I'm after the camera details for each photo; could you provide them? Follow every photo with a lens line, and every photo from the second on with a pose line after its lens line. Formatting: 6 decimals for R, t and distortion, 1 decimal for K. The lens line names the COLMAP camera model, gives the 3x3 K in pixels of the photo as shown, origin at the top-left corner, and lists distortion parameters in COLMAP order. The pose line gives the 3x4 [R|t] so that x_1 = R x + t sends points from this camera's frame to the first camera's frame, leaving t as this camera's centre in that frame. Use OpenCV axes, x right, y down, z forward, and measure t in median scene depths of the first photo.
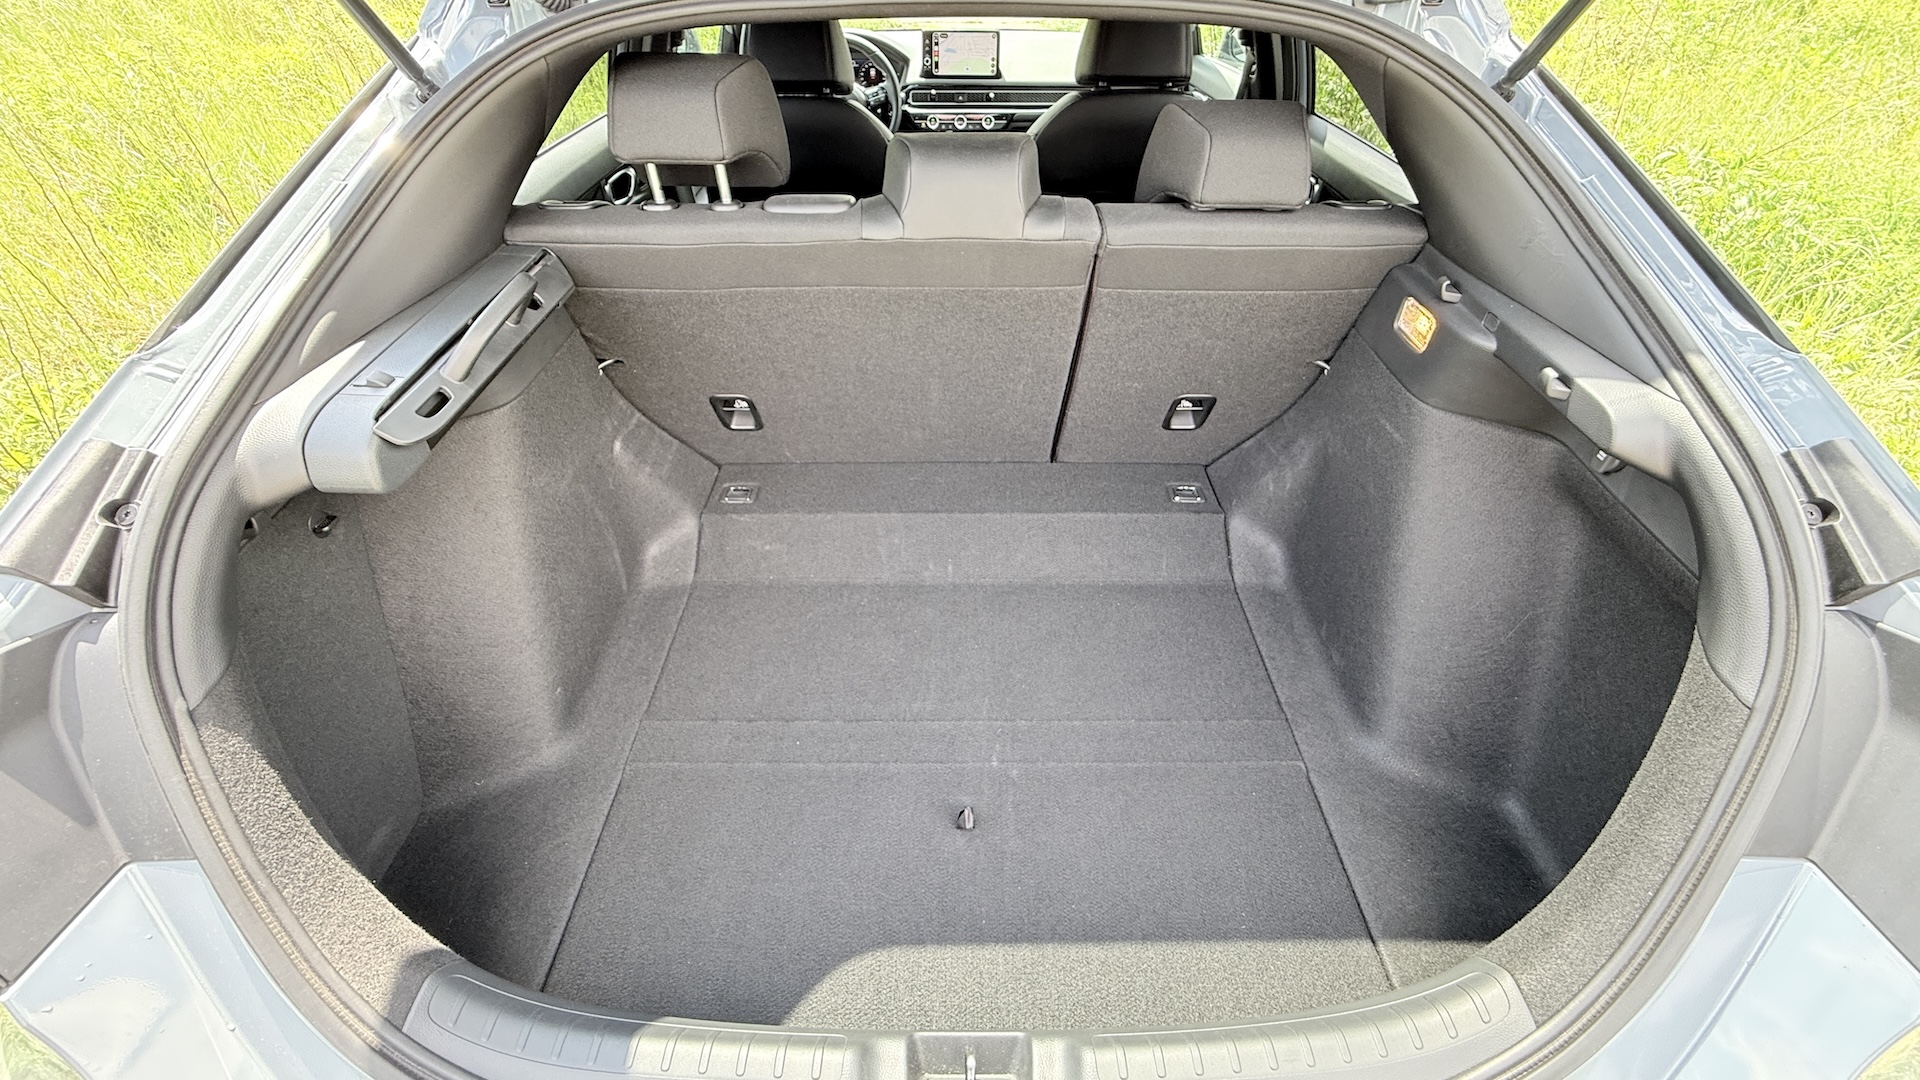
lens RADIAL K [[806.1, 0, 956.4], [0, 806.1, 532.4], [0, 0, 1]] dist [0.002561, 0.000148]
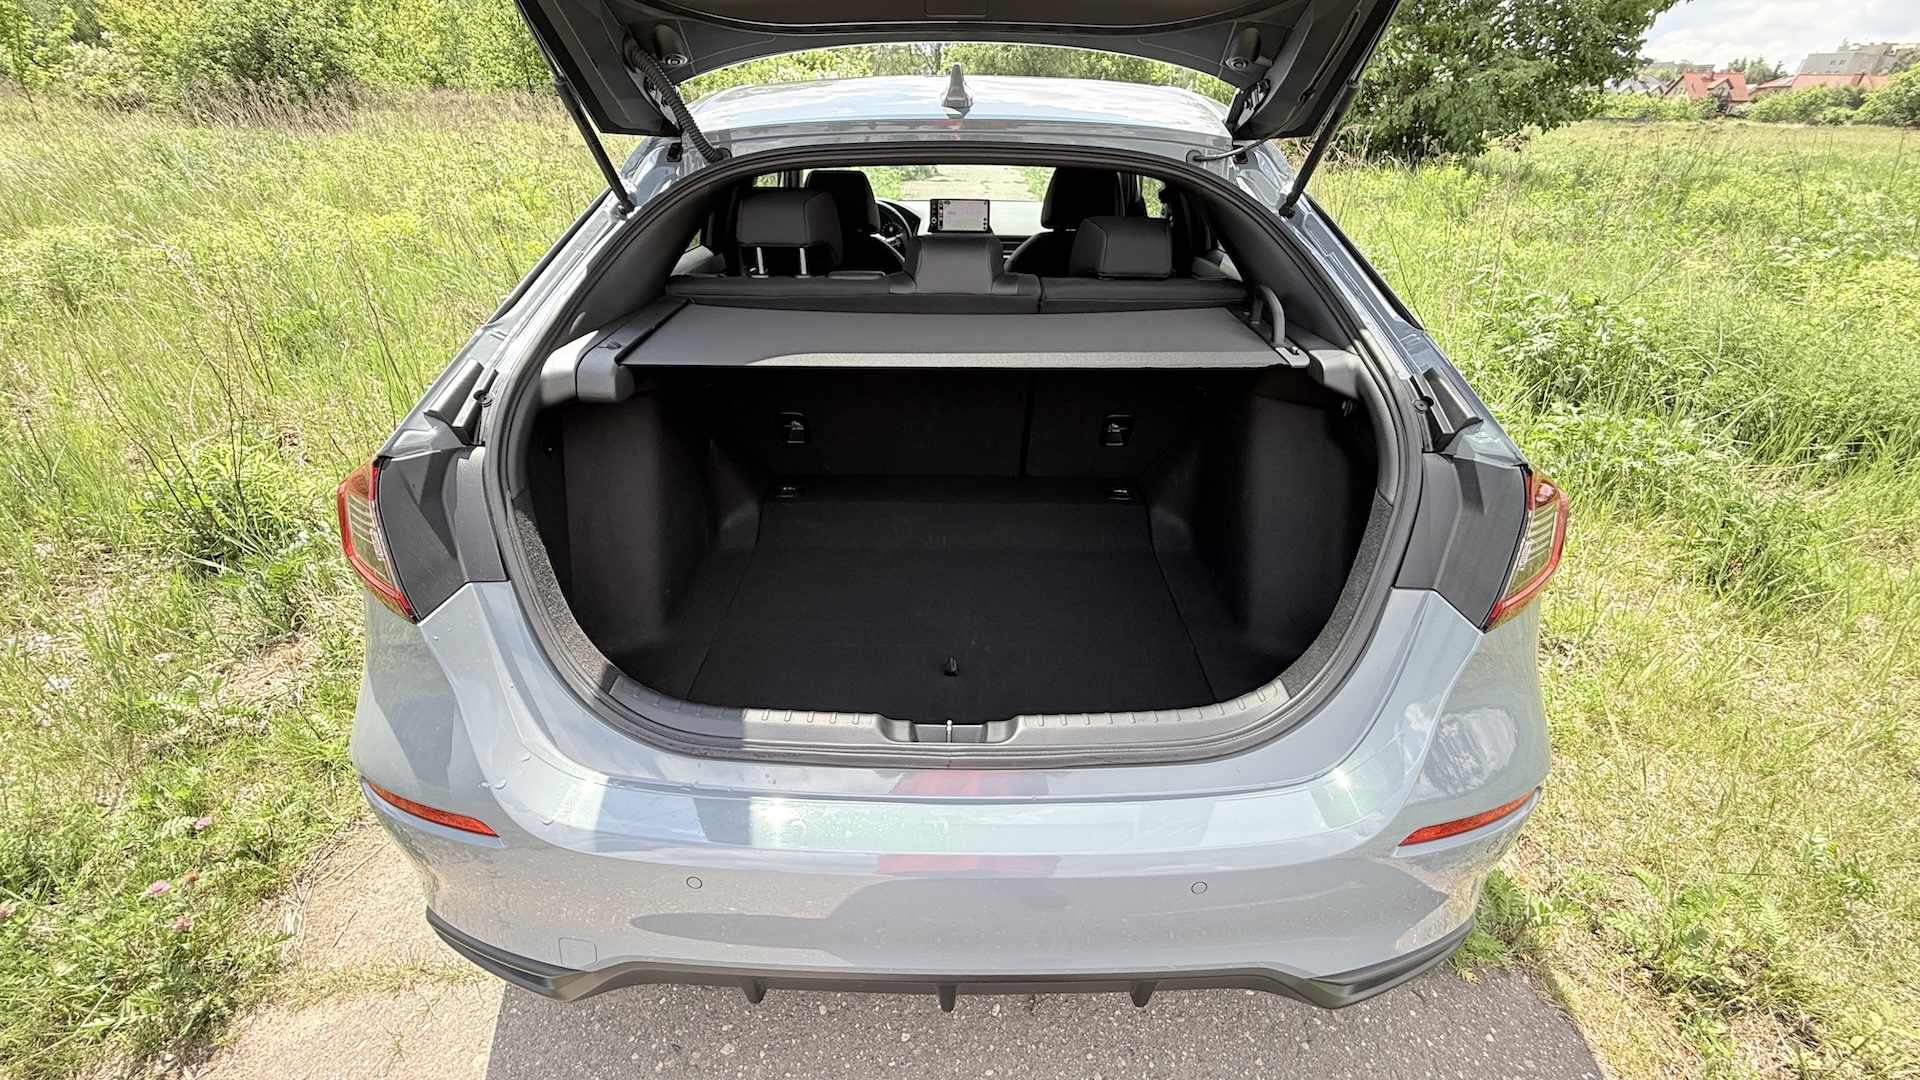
lens RADIAL K [[827.0, 0, 953.0], [0, 827.0, 532.8], [0, 0, 1]] dist [0.009180, -0.000093]
pose [[0.999926, 0.008651, -0.008567, 0.023928], [-0.010184, 0.979898, -0.199239, 0.406871], [0.006671, 0.199312, 0.979913, -0.483859]]
